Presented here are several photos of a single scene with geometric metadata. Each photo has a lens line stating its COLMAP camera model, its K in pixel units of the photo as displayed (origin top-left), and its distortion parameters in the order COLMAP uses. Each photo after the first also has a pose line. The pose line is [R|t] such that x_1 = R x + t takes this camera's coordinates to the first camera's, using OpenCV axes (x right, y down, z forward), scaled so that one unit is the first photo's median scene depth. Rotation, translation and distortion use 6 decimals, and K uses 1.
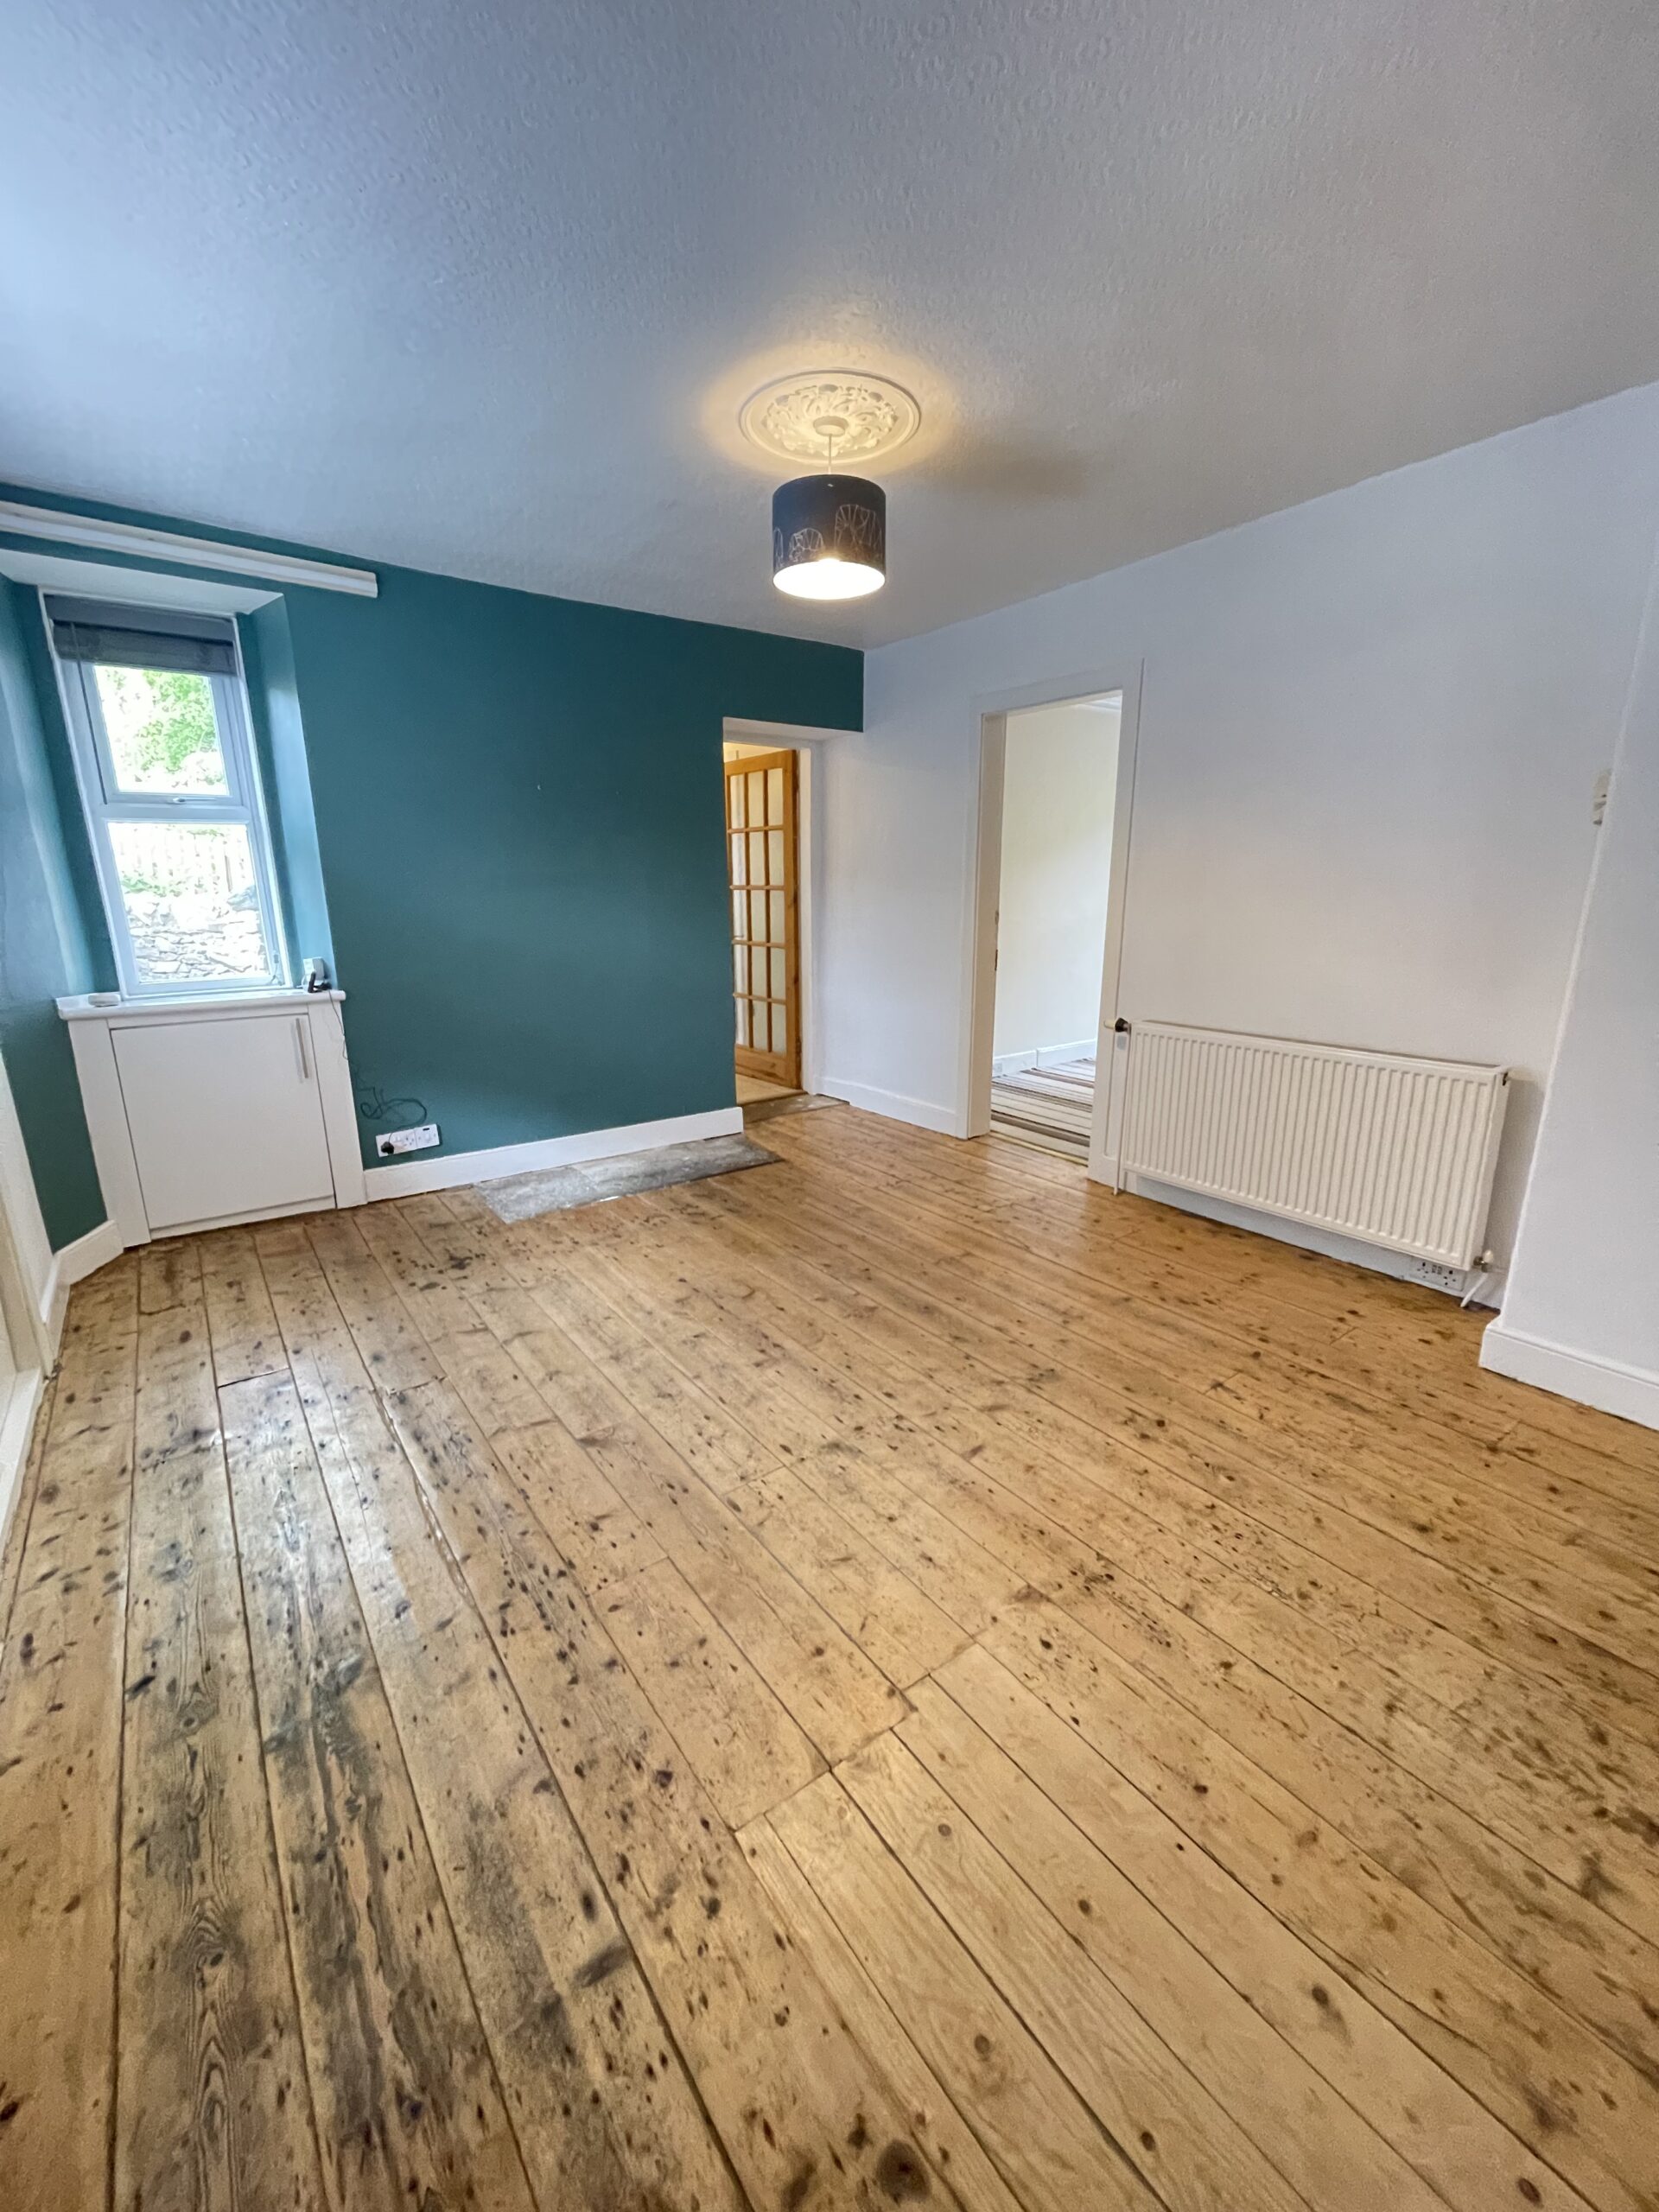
lens RADIAL K [[892.1, 0, 821.2], [0, 892.1, 1107.6], [0, 0, 1]] dist [0.003056, -0.001633]
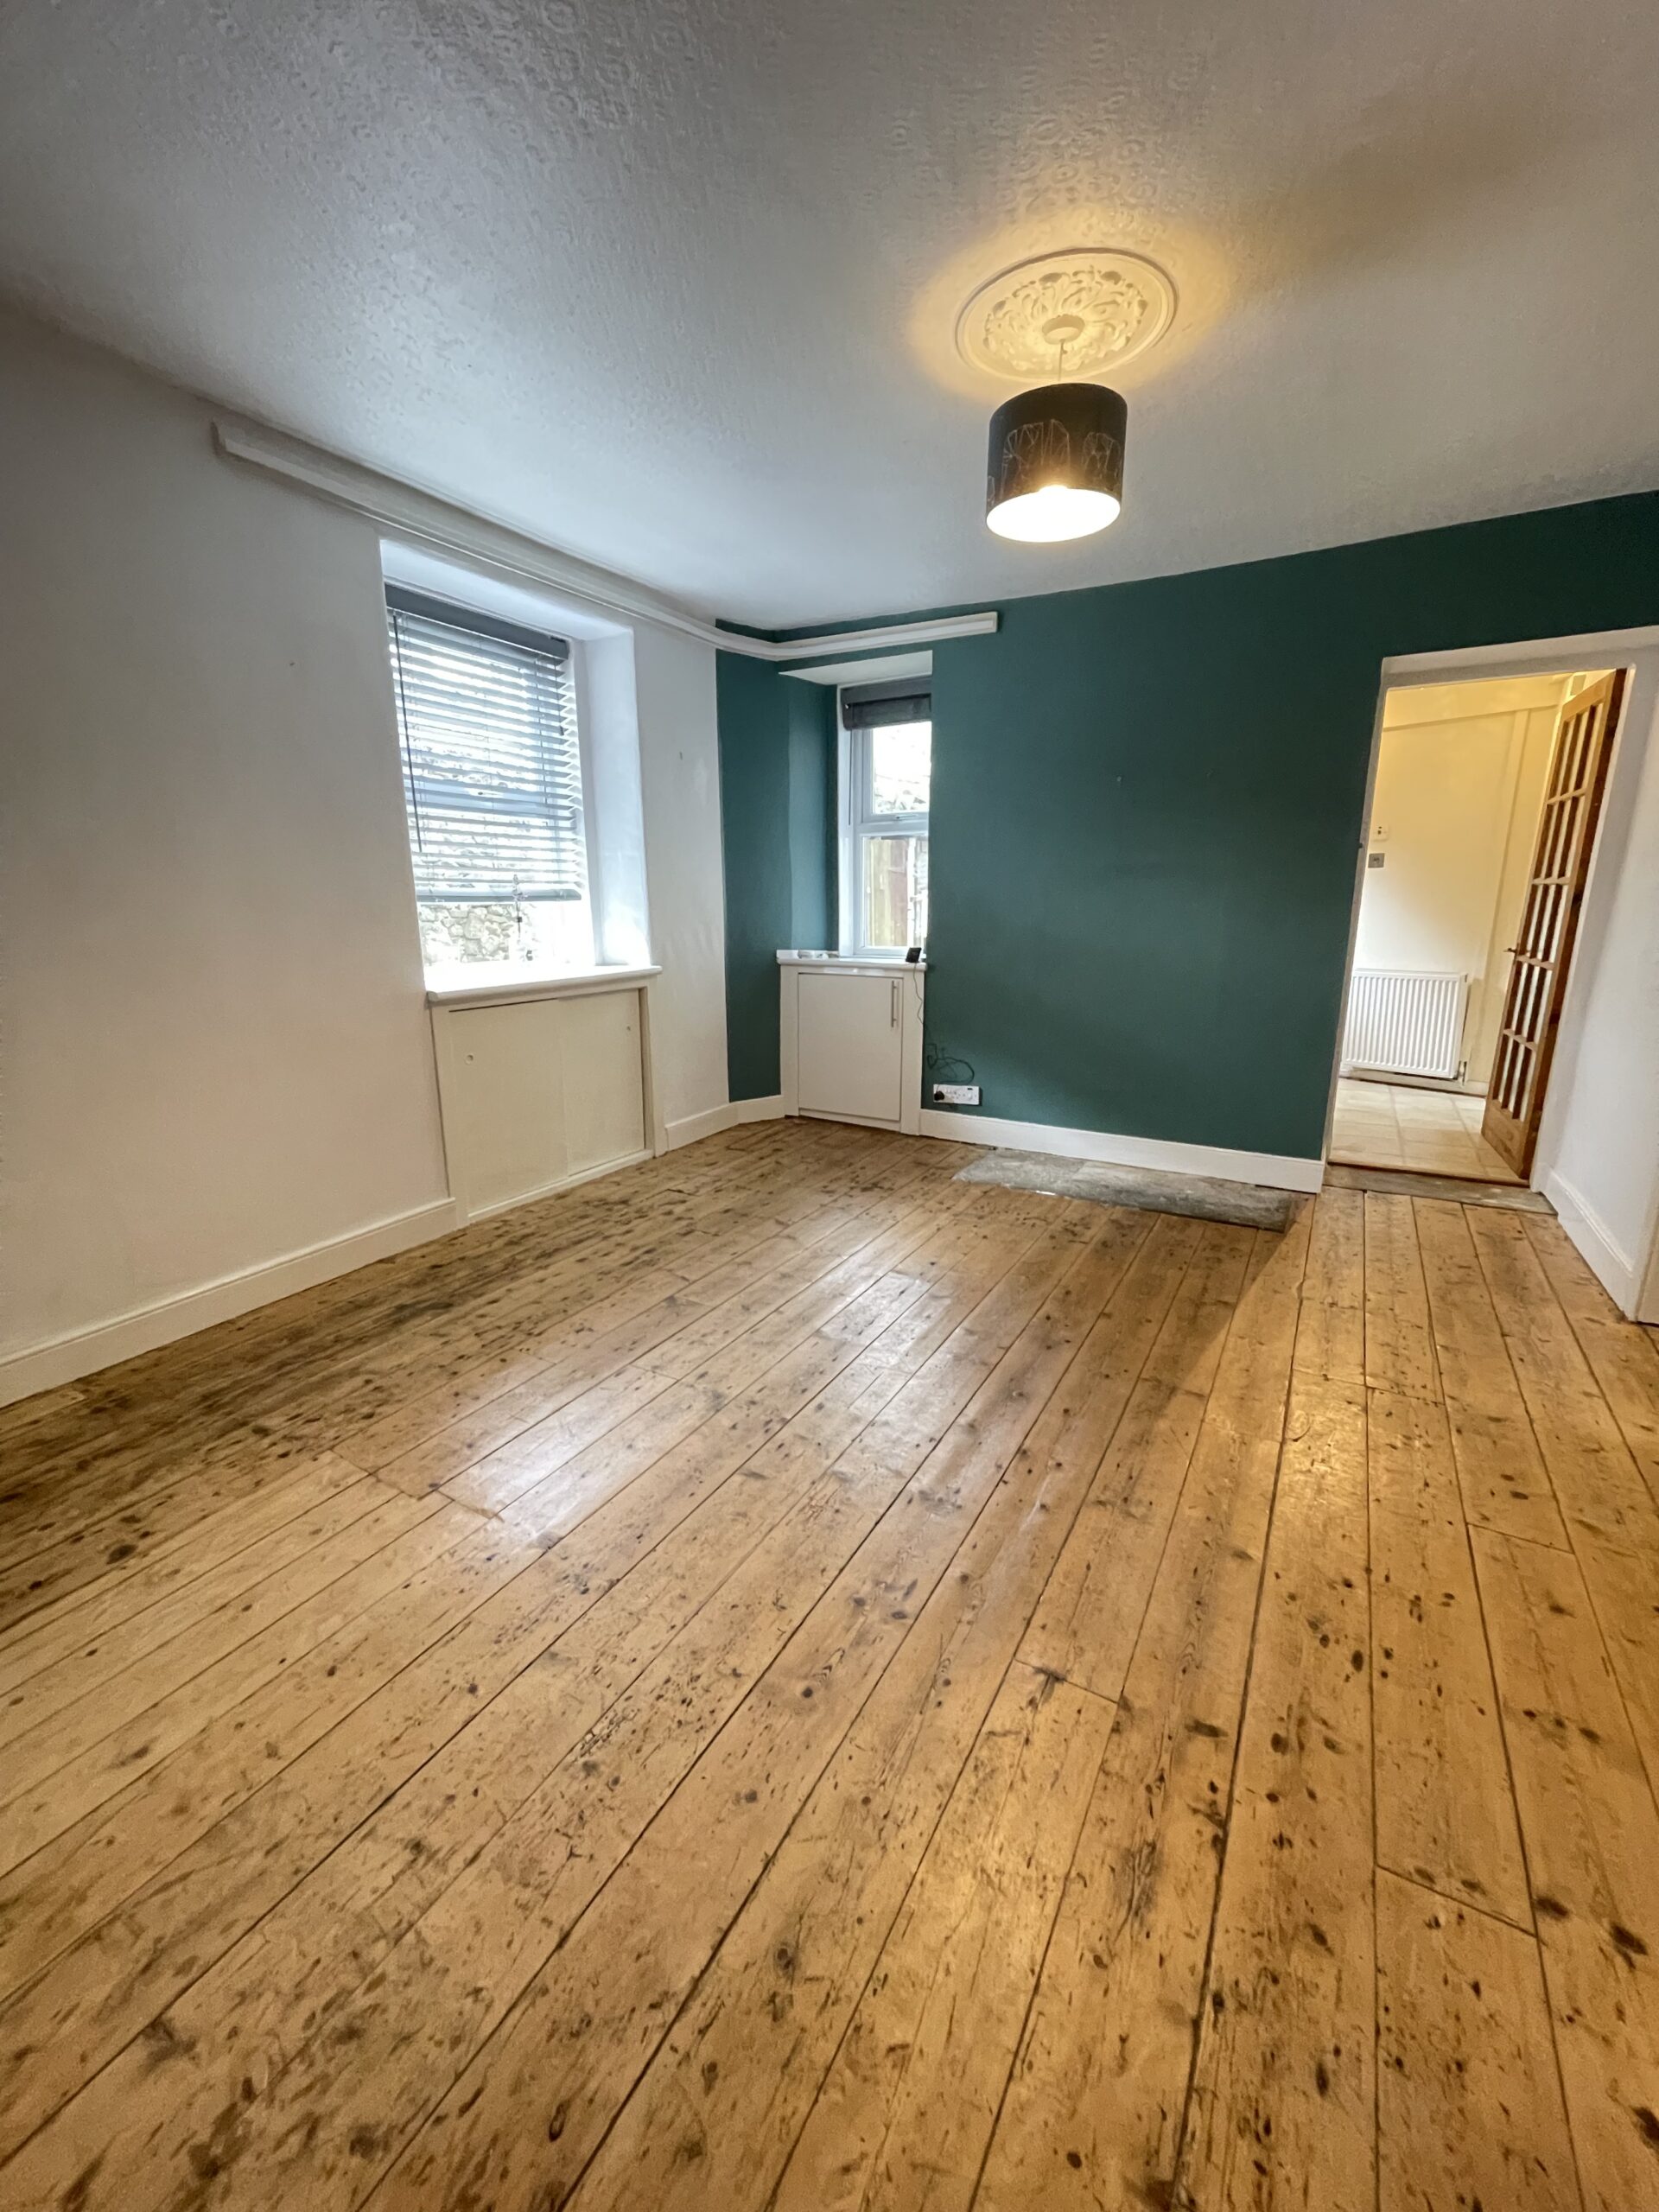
lens RADIAL K [[892.1, 0, 826.2], [0, 892.1, 1108.2], [0, 0, 1]] dist [0.003056, -0.001633]
pose [[0.400515, 0.223396, -0.888641, 0.754612], [-0.223274, 0.964386, 0.141807, -0.107799], [0.888671, 0.141614, 0.436129, 0.480815]]
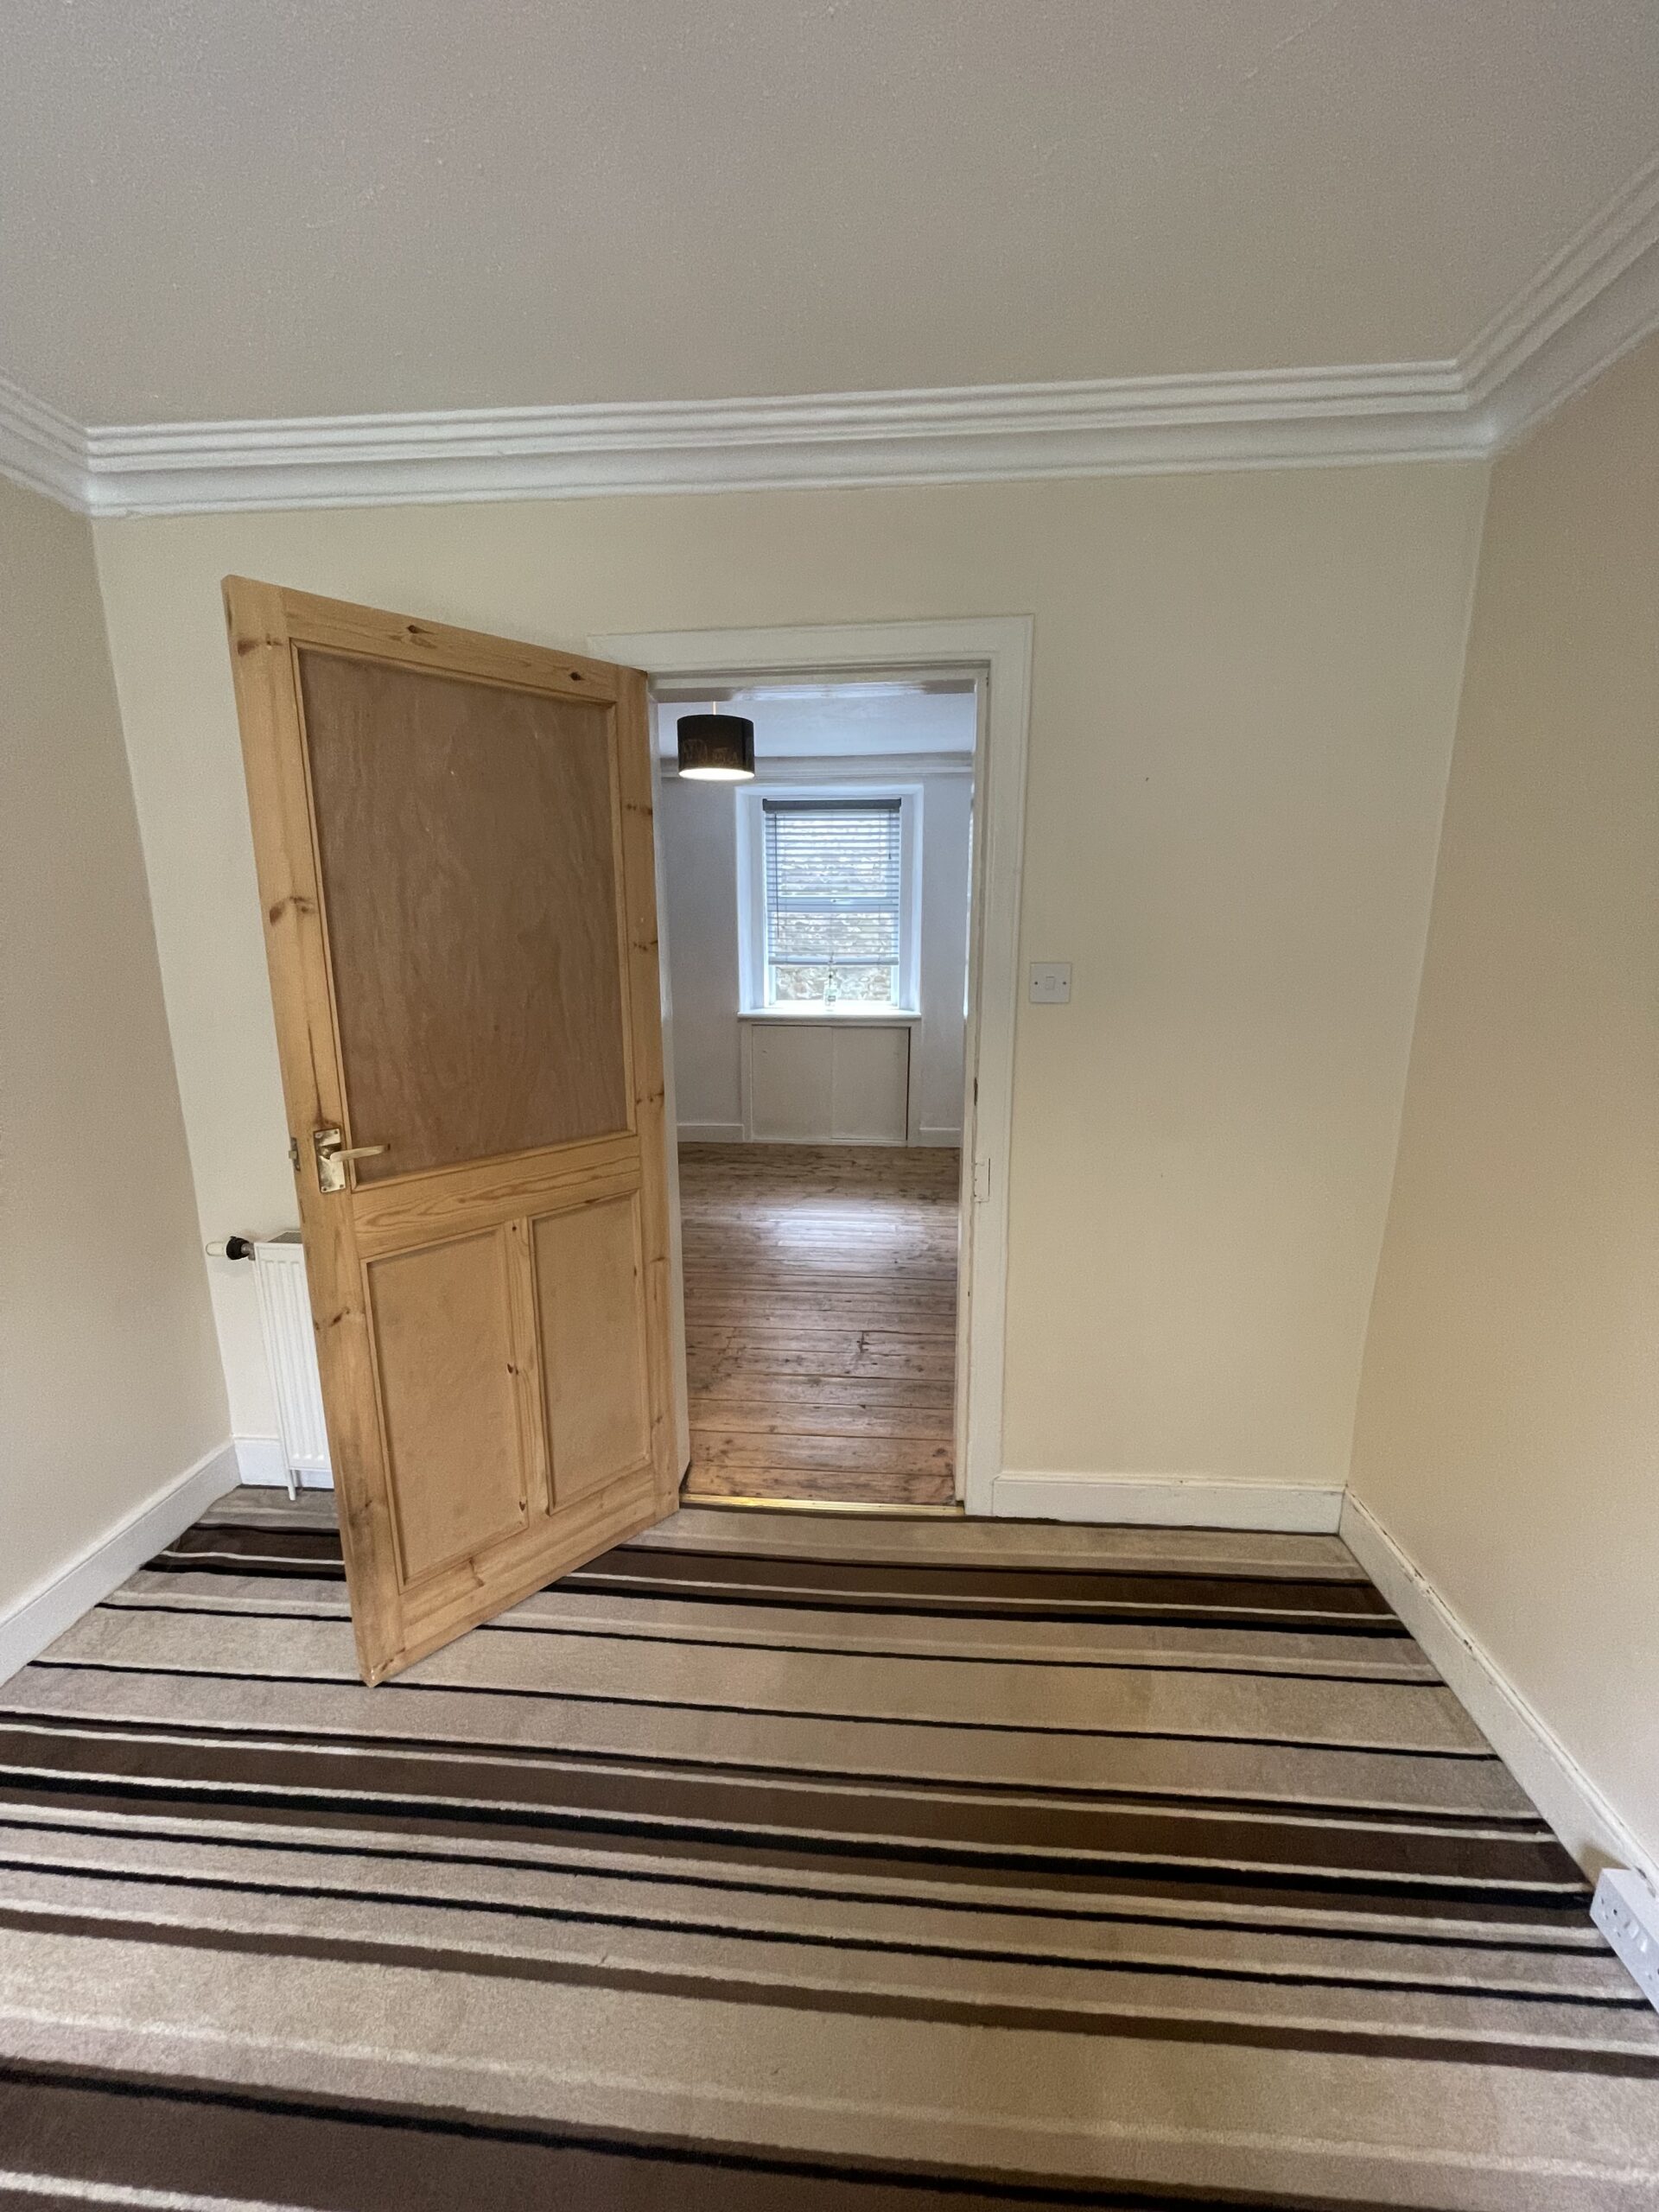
lens RADIAL K [[892.1, 0, 826.0], [0, 892.1, 1107.5], [0, 0, 1]] dist [0.003056, -0.001633]
pose [[-0.657122, 0.172924, -0.733681, 1.010426], [-0.163987, 0.917222, 0.363058, -0.617315], [0.735730, 0.358887, -0.574370, 2.063192]]
